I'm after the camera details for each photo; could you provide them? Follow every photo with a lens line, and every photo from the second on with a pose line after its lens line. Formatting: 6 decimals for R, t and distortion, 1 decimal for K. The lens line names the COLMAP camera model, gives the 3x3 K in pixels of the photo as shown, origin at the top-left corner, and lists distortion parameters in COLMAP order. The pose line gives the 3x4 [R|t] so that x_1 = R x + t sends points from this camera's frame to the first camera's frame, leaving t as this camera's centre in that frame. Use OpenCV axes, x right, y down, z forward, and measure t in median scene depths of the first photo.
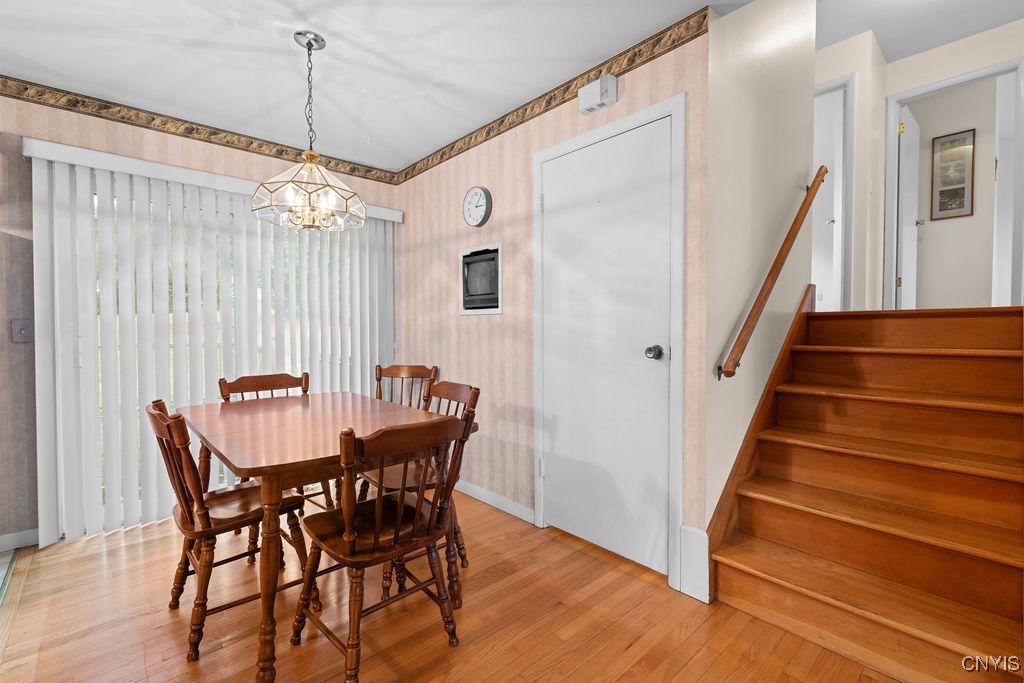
lens RADIAL K [[452.4, 0, 507.5], [0, 452.4, 339.1], [0, 0, 1]] dist [-0.001342, 0.000158]
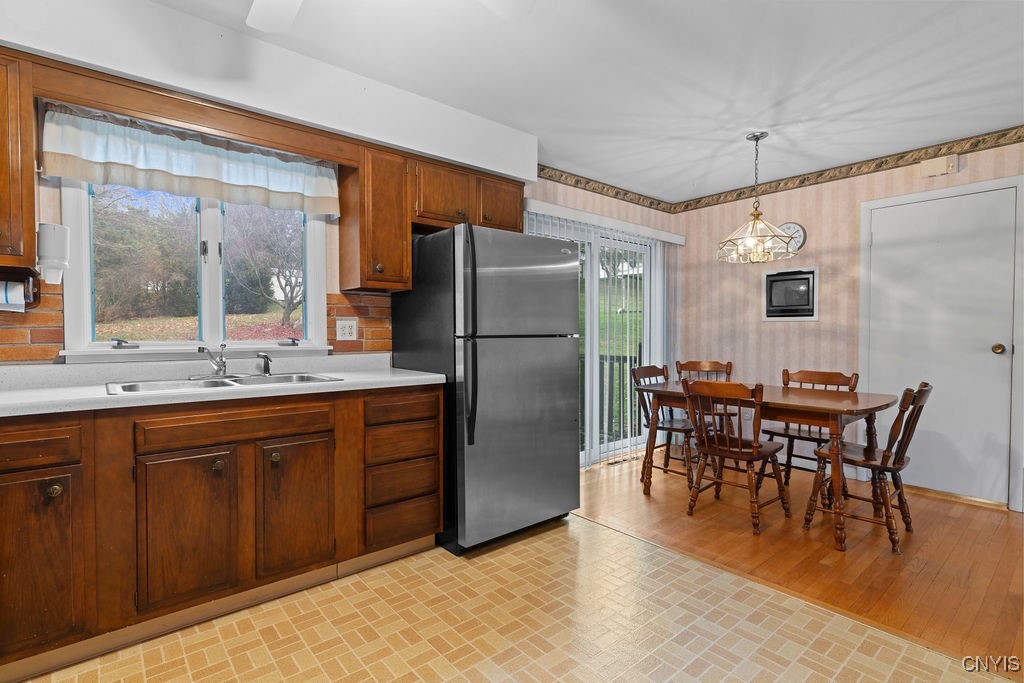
lens RADIAL K [[493.5, 0, 515.1], [0, 493.5, 341.5], [0, 0, 1]] dist [0.002893, 0.000636]
pose [[0.999552, 0.004657, -0.029554, -0.903702], [-0.004801, 0.999977, -0.004807, 0.015981], [0.029531, 0.004947, 0.999552, -0.484965]]
